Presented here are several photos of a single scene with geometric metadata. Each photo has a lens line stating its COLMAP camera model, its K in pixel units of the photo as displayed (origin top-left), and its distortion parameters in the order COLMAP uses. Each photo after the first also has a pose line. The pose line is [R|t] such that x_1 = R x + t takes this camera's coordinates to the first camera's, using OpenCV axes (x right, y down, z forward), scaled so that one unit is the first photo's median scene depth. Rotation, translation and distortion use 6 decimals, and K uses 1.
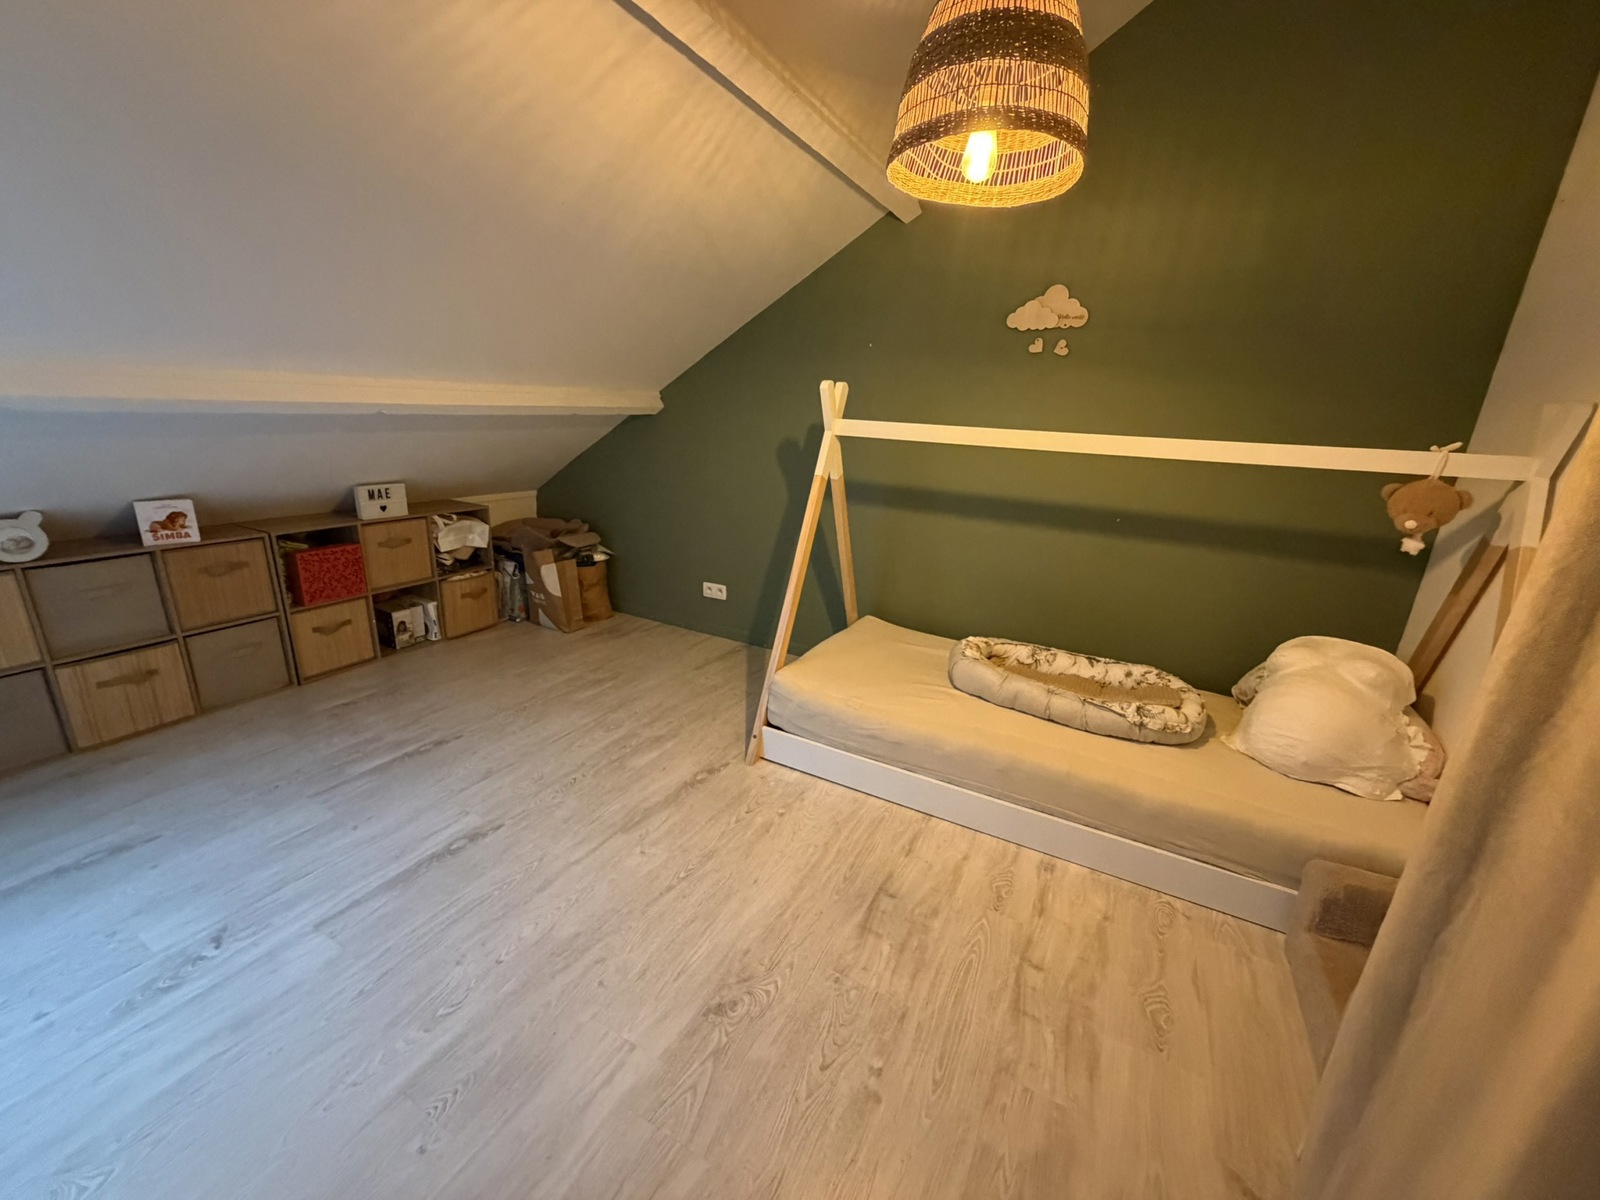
lens RADIAL K [[640.7, 0, 796.6], [0, 640.7, 598.8], [0, 0, 1]] dist [0.000184, 0.000391]
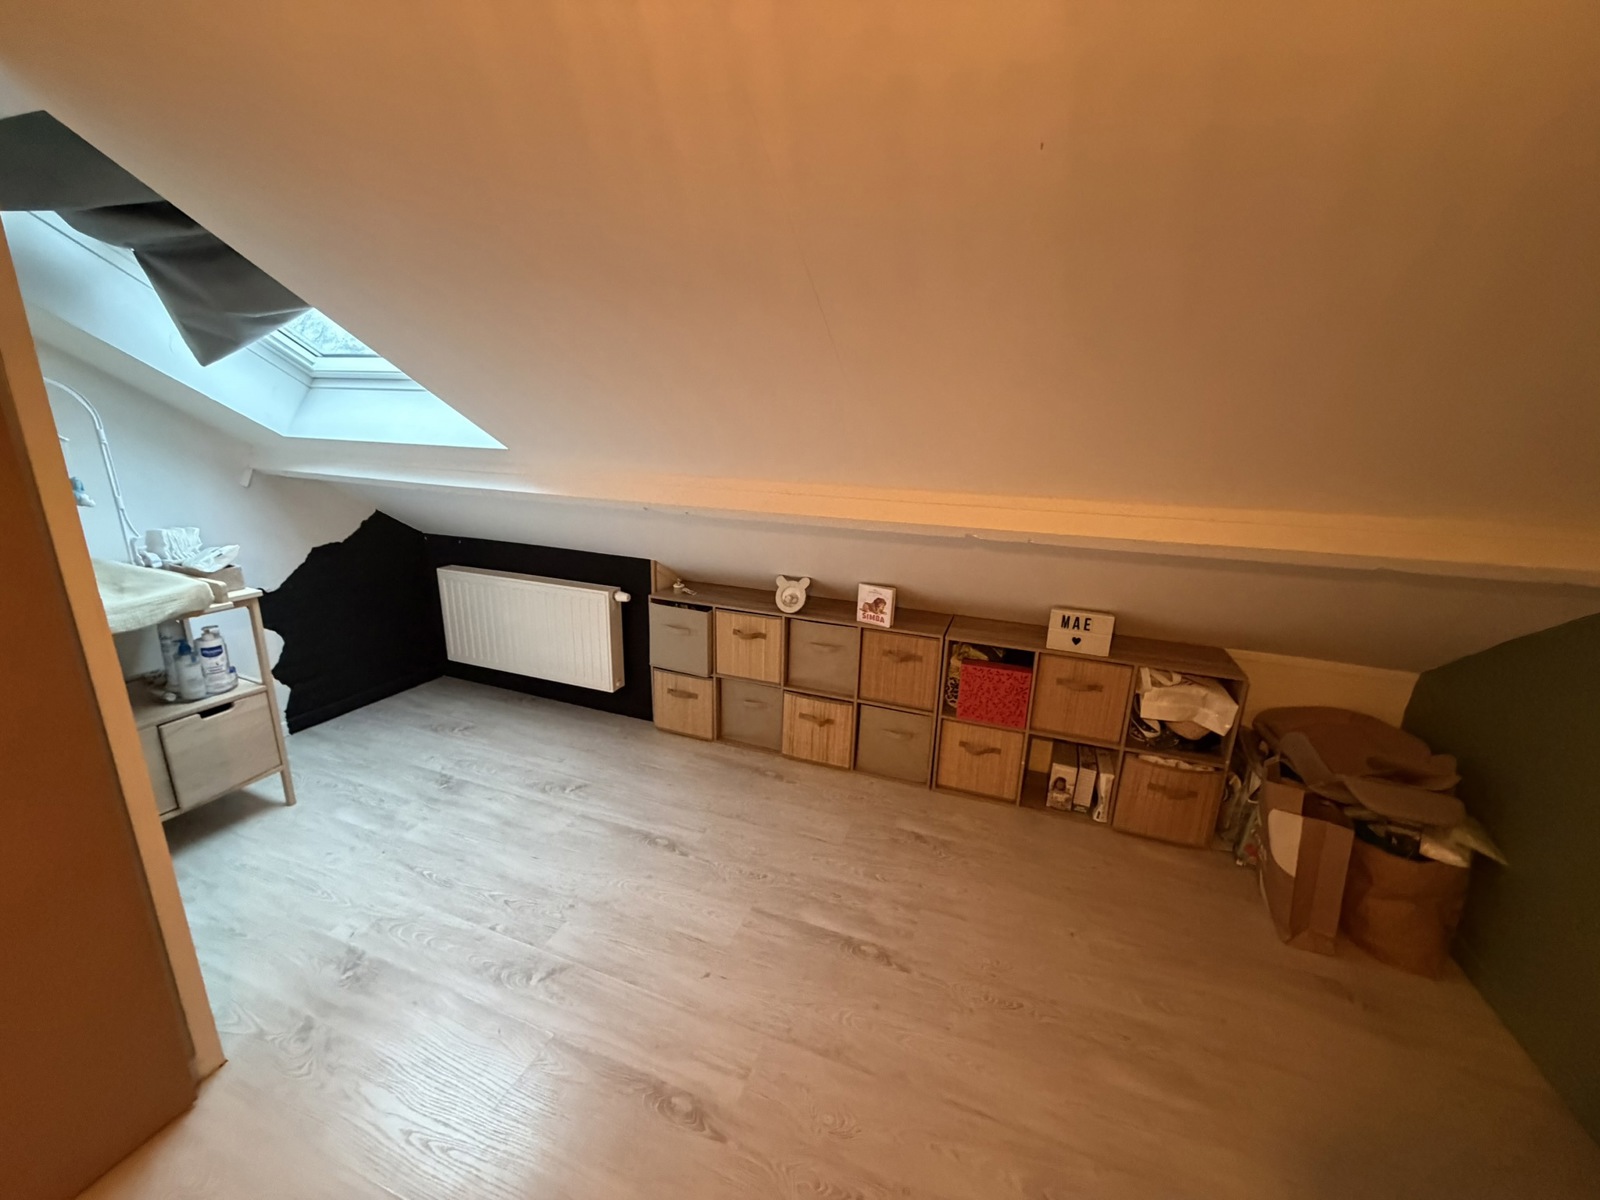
lens RADIAL K [[640.7, 0, 795.3], [0, 640.7, 598.3], [0, 0, 1]] dist [0.000184, 0.000391]
pose [[0.130968, 0.218543, -0.966999, 0.063436], [-0.310550, 0.935353, 0.169331, -0.239474], [0.941491, 0.278125, 0.190370, 0.568263]]
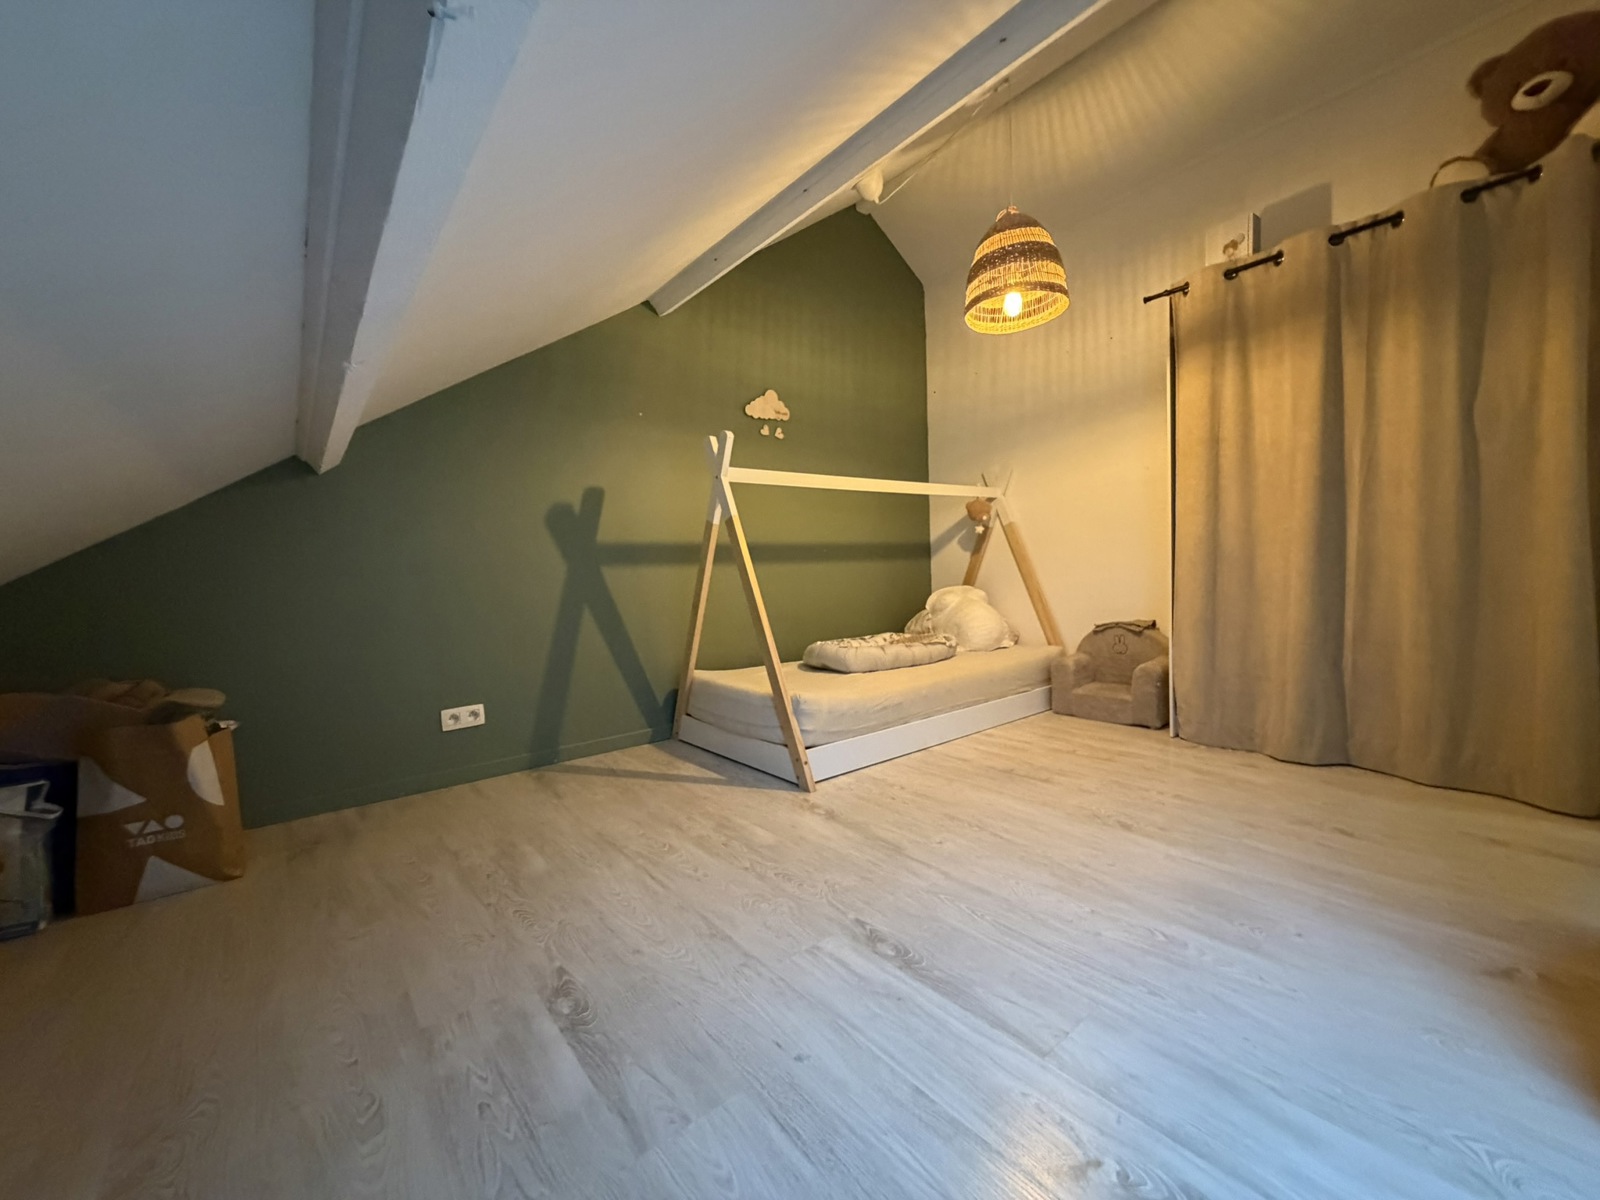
lens RADIAL K [[640.7, 0, 793.8], [0, 640.7, 602.8], [0, 0, 1]] dist [0.000184, 0.000391]
pose [[0.390061, -0.111667, 0.913993, -0.821215], [0.317062, 0.948205, -0.019464, -0.003610], [-0.864479, 0.297385, 0.405264, 0.474557]]
